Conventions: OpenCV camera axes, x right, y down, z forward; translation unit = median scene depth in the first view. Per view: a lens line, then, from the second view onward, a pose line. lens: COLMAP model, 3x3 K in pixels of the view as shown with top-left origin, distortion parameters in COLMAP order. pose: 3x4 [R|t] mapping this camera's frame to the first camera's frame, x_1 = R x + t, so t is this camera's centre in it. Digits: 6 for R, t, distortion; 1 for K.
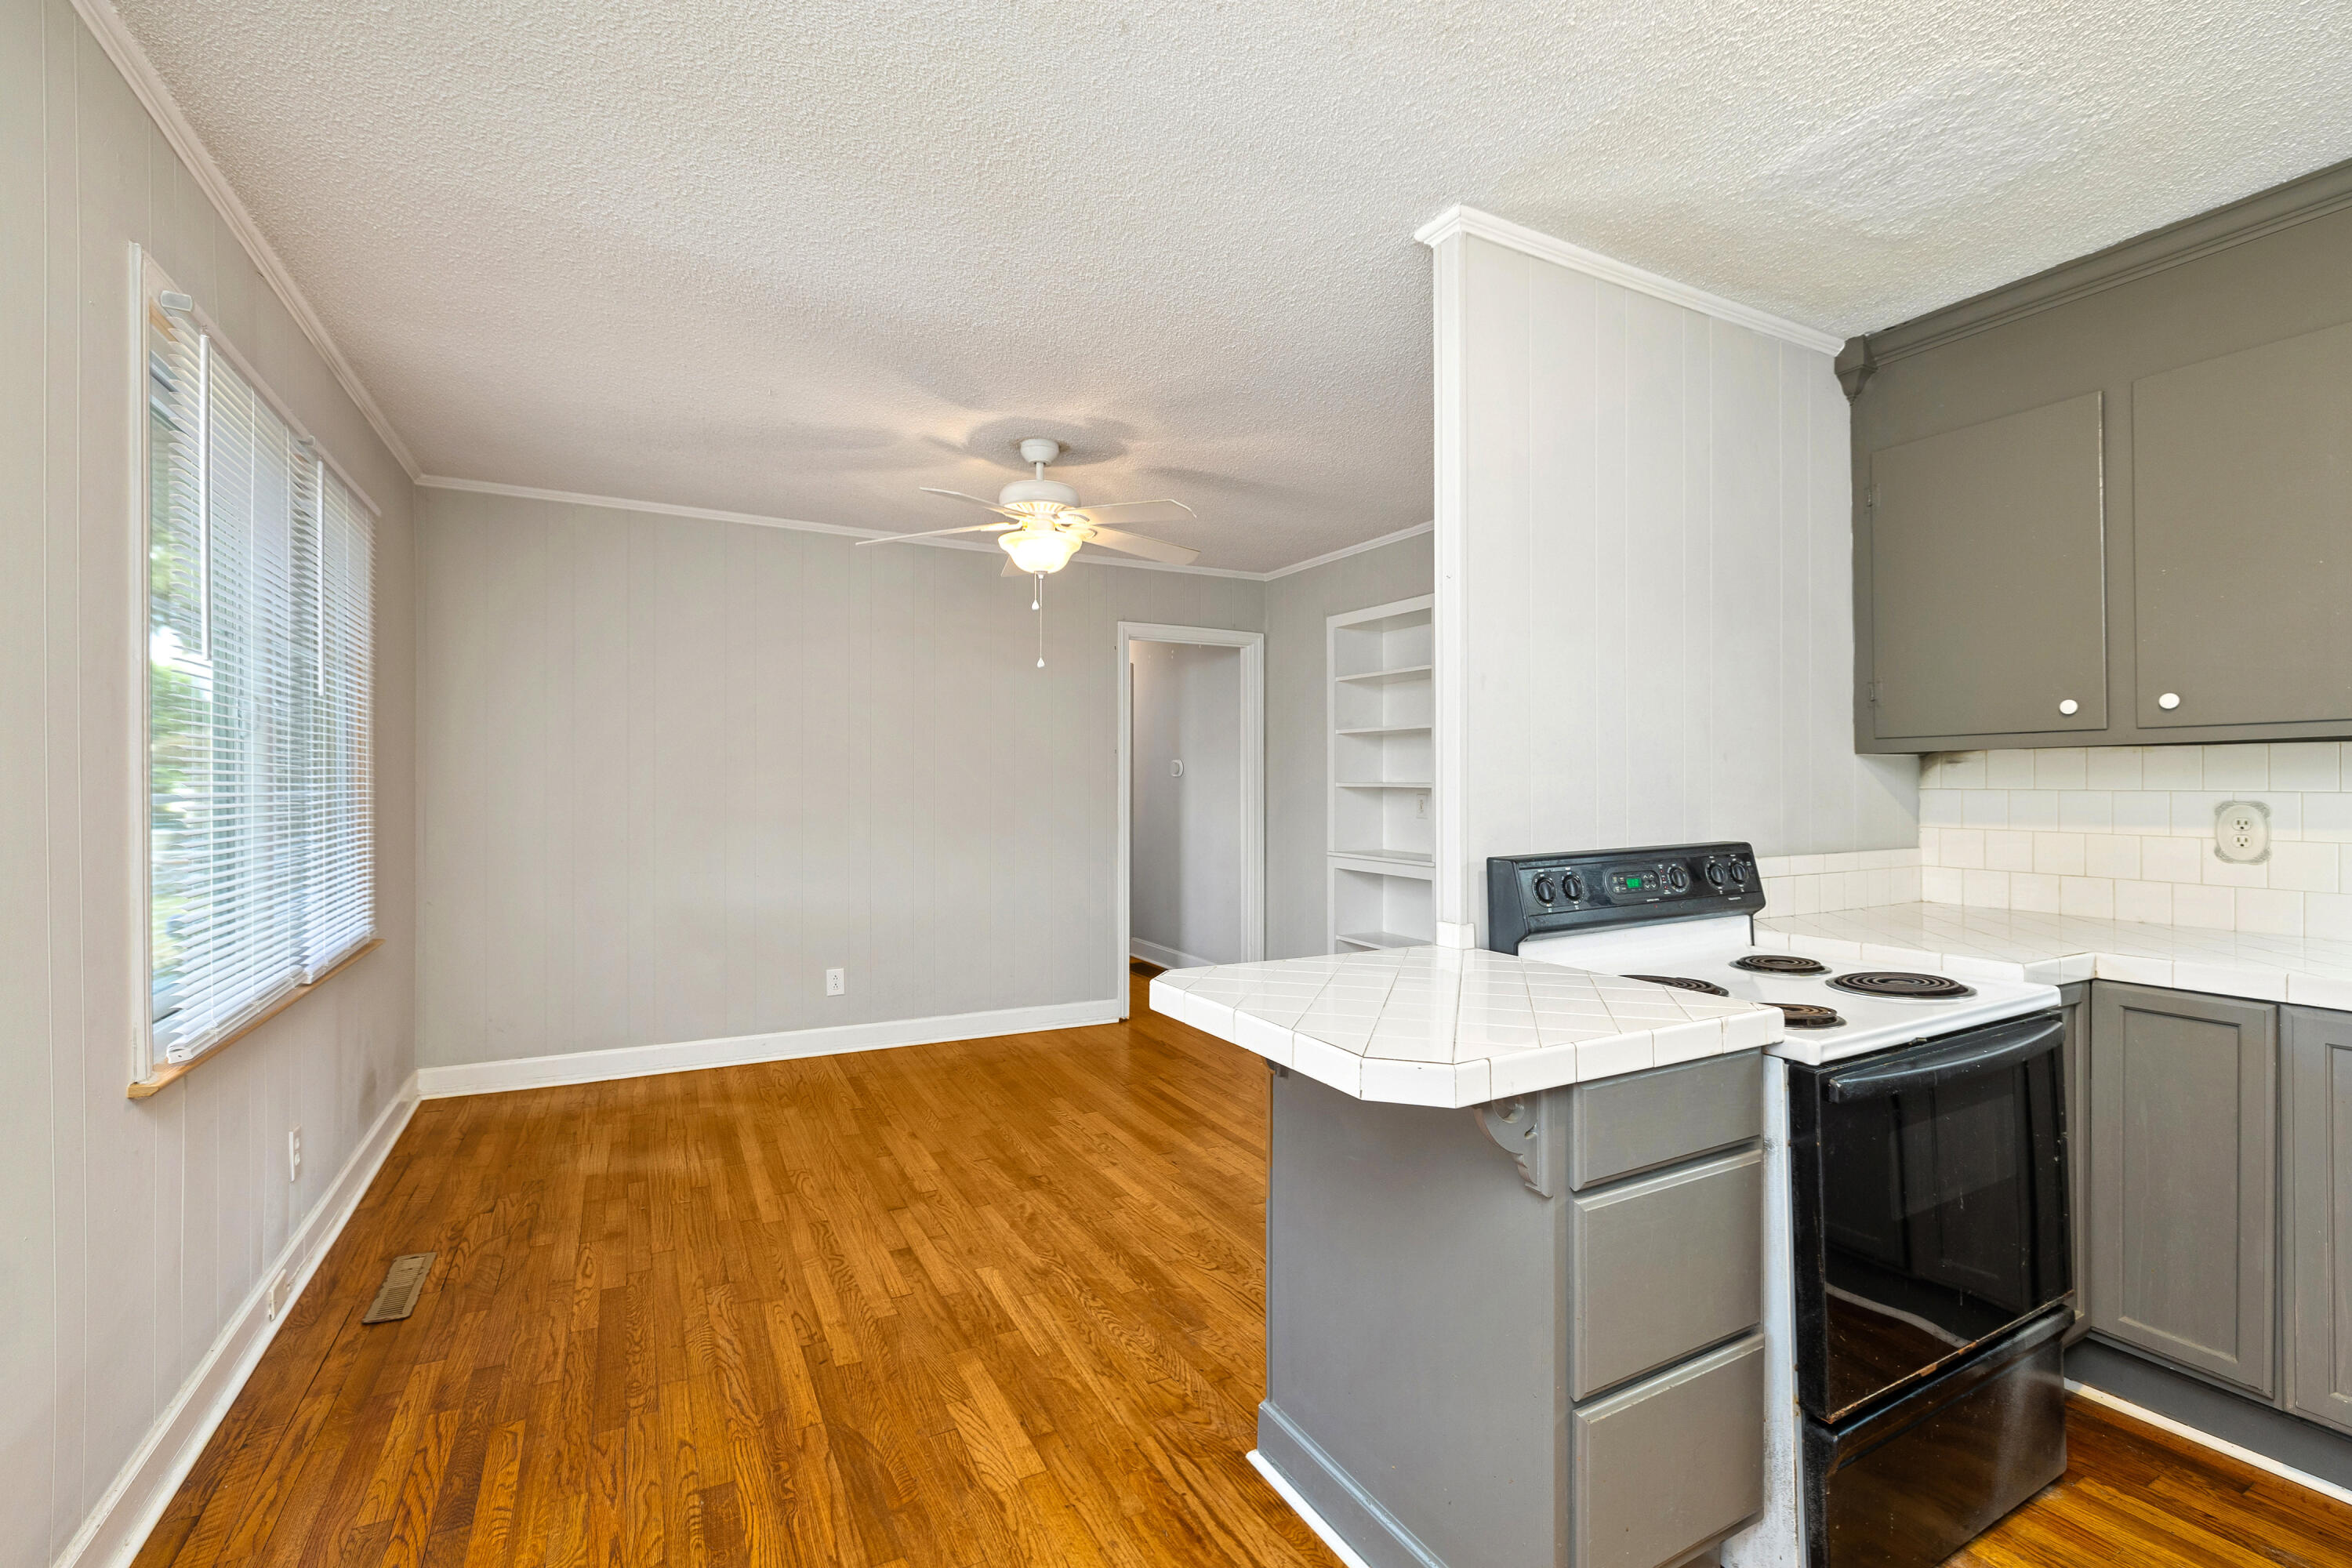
lens RADIAL K [[1023.6, 0, 1174.4], [0, 1023.6, 778.4], [0, 0, 1]] dist [0.000243, 0.000491]
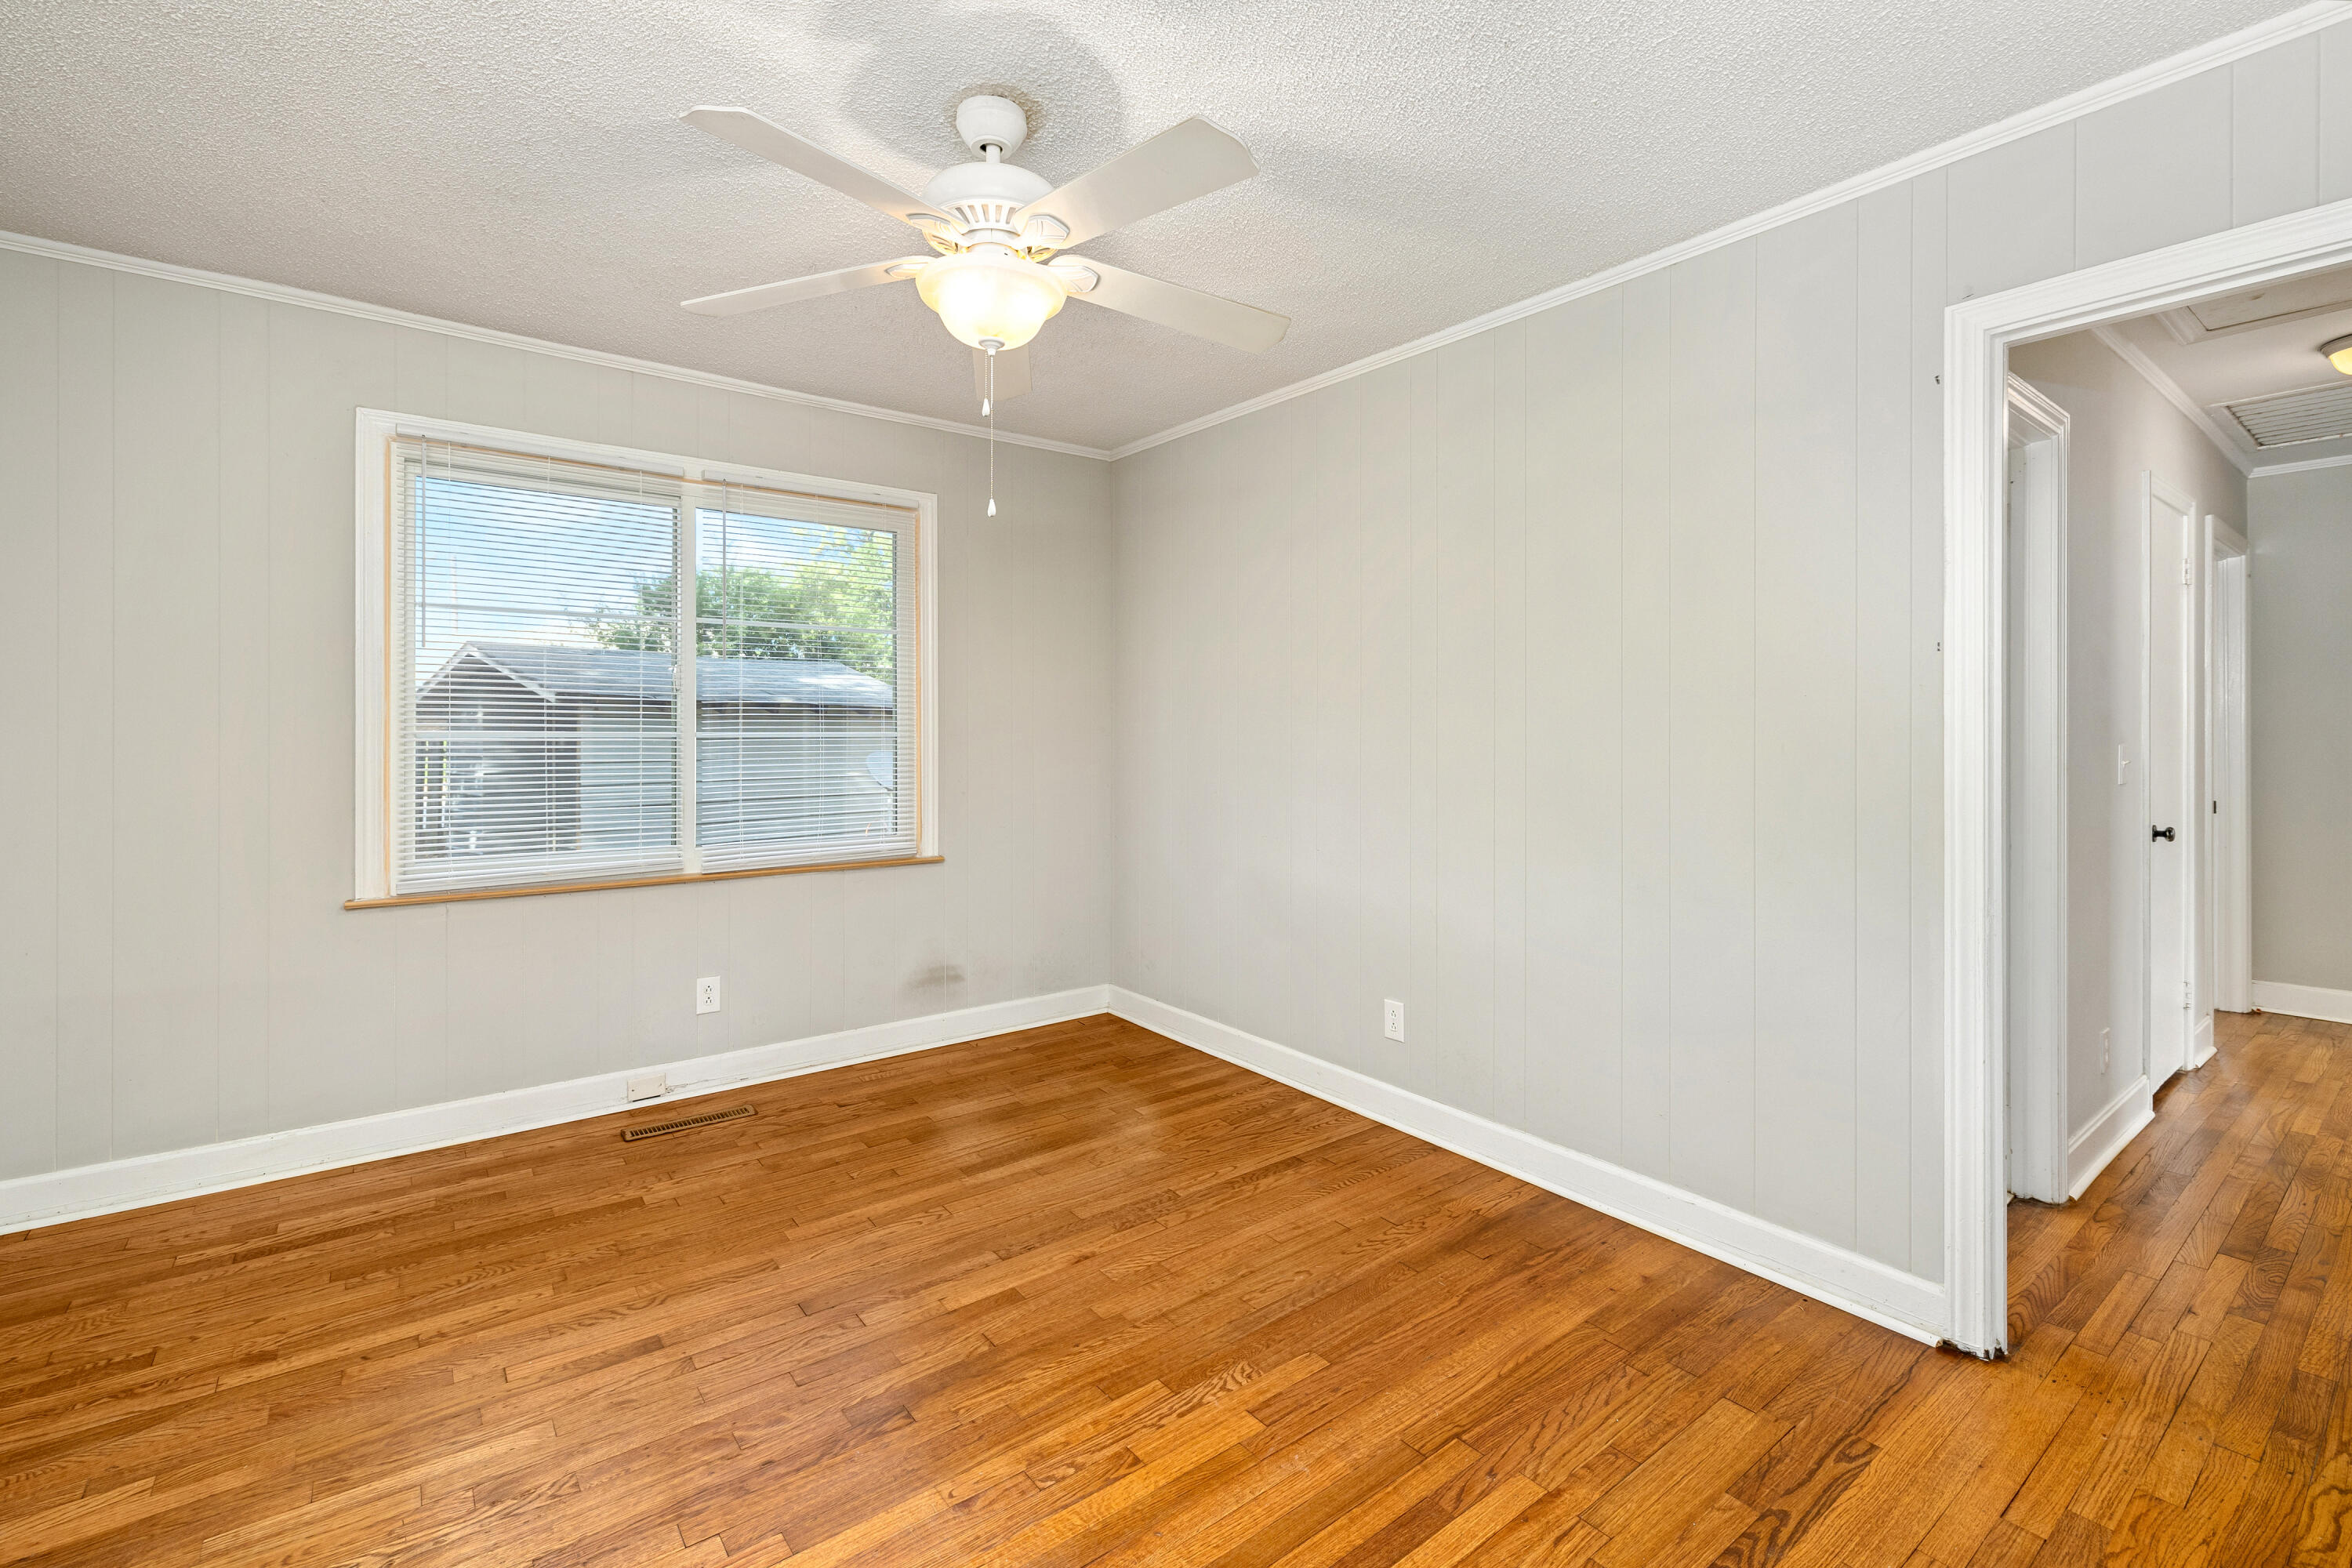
lens RADIAL K [[1023.6, 0, 1163.1], [0, 1023.6, 729.2], [0, 0, 1]] dist [0.000243, 0.000491]
pose [[0.153458, -0.003626, -0.988149, 0.428879], [0.004402, 0.999986, -0.002986, 0.008963], [0.988145, -0.003892, 0.153472, 0.997756]]
